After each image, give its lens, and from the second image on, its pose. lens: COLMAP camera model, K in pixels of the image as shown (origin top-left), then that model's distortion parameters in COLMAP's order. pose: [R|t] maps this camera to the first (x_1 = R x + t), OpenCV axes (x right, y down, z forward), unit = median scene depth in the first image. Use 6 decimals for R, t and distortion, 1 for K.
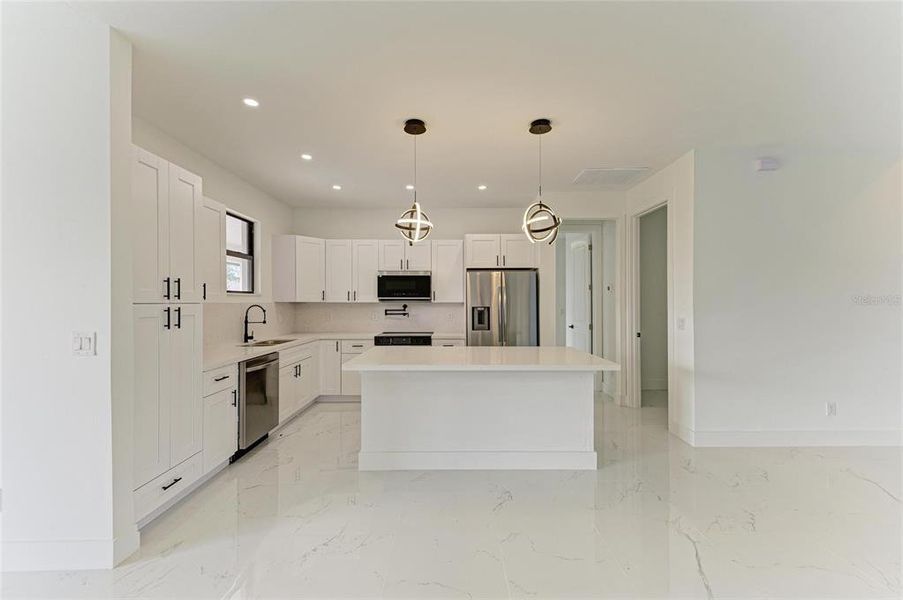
lens RADIAL K [[355.8, 0, 451.5], [0, 355.8, 300.0], [0, 0, 1]] dist [0.016786, 0.000053]
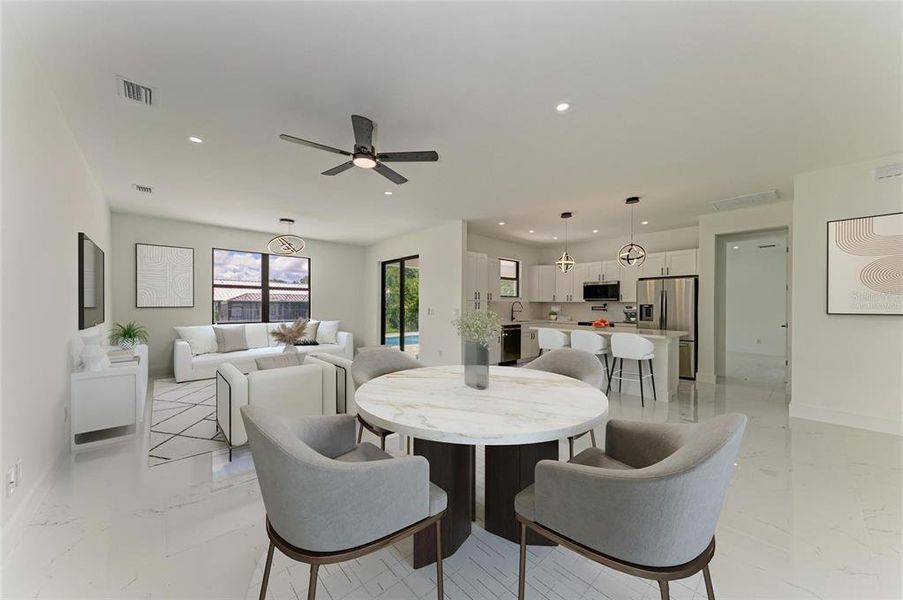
lens RADIAL K [[313.0, 0, 461.7], [0, 313.0, 305.2], [0, 0, 1]] dist [0.000276, 0.000004]
pose [[0.680828, 0.005422, -0.732423, 0.488433], [-0.001814, 0.999982, 0.005717, 0.015379], [0.732441, -0.002564, 0.680826, -0.403453]]
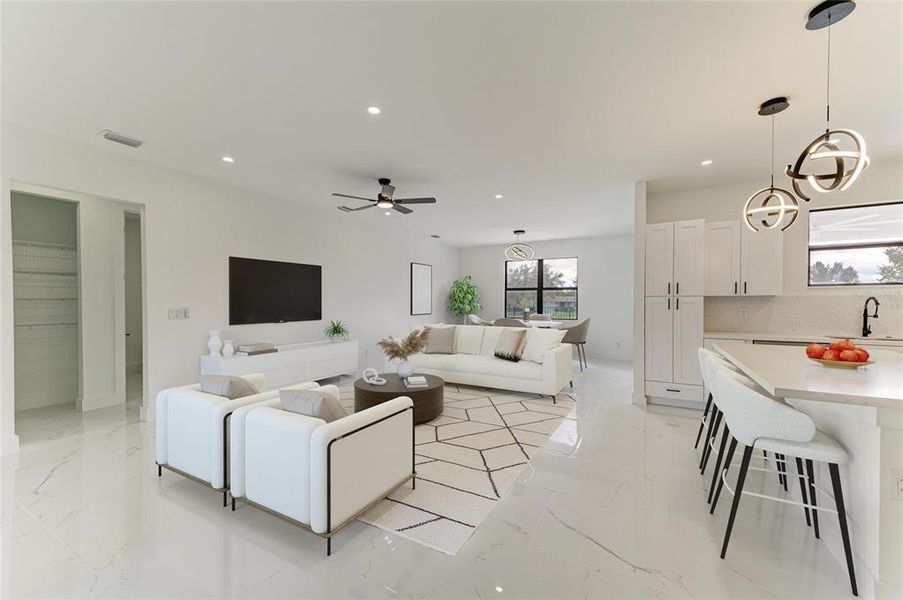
lens RADIAL K [[351.9, 0, 456.6], [0, 351.9, 305.1], [0, 0, 1]] dist [0.000068, 0.000086]
pose [[-0.499824, 0.009842, -0.866071, 0.676030], [0.008008, 0.999945, 0.006742, 0.016630], [0.866090, -0.003565, -0.499875, 0.451701]]
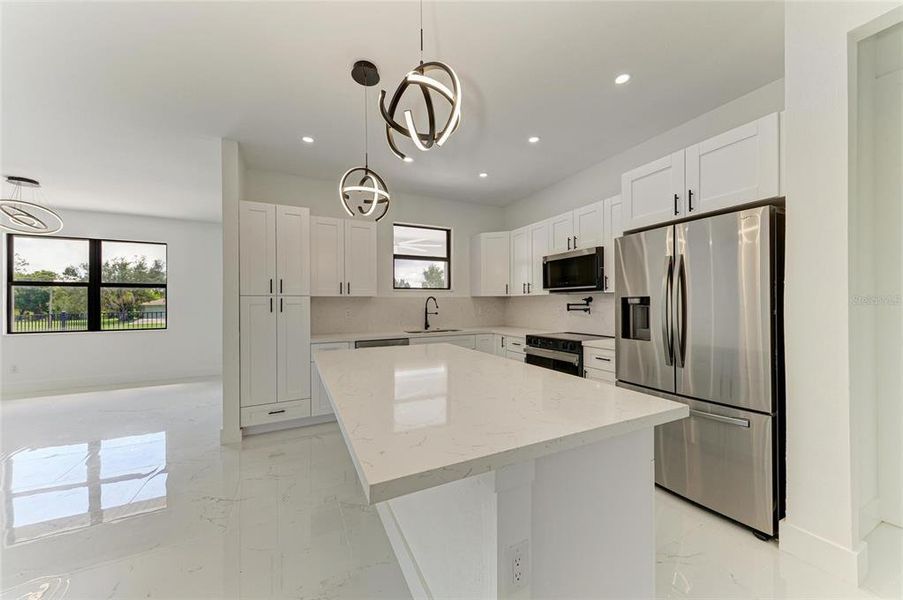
lens RADIAL K [[324.1, 0, 456.5], [0, 324.1, 304.5], [0, 0, 1]] dist [0.009942, -0.004293]
pose [[0.447742, 0.000814, -0.894162, 0.398911], [0.013048, 0.999887, 0.007444, 0.022310], [0.894068, -0.015000, 0.447681, 0.513655]]
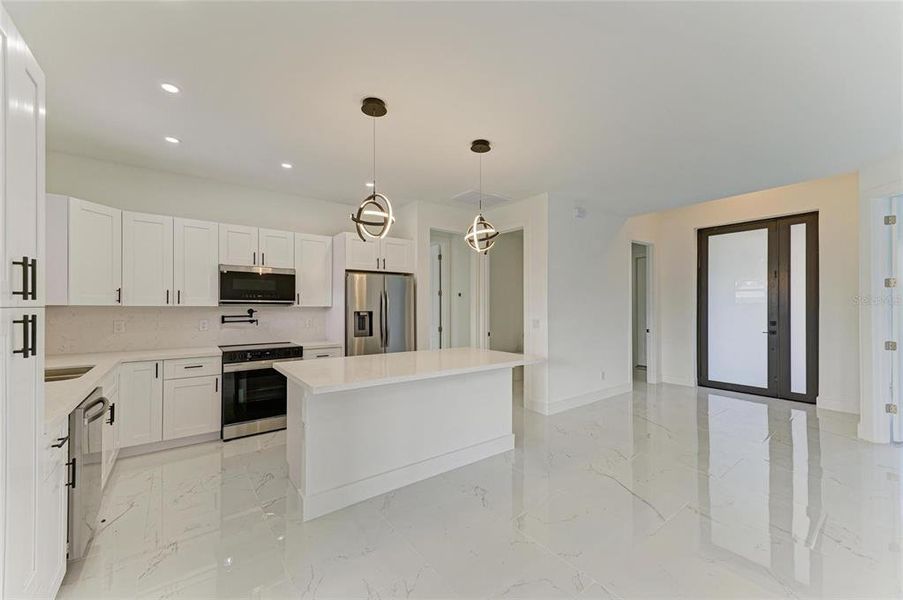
lens RADIAL K [[356.4, 0, 454.7], [0, 356.4, 303.9], [0, 0, 1]] dist [0.008436, -0.000025]
pose [[0.798184, 0.007627, 0.602365, -0.282572], [-0.007543, 0.999968, -0.002666, -0.000280], [-0.602366, -0.002416, 0.798216, 0.106858]]
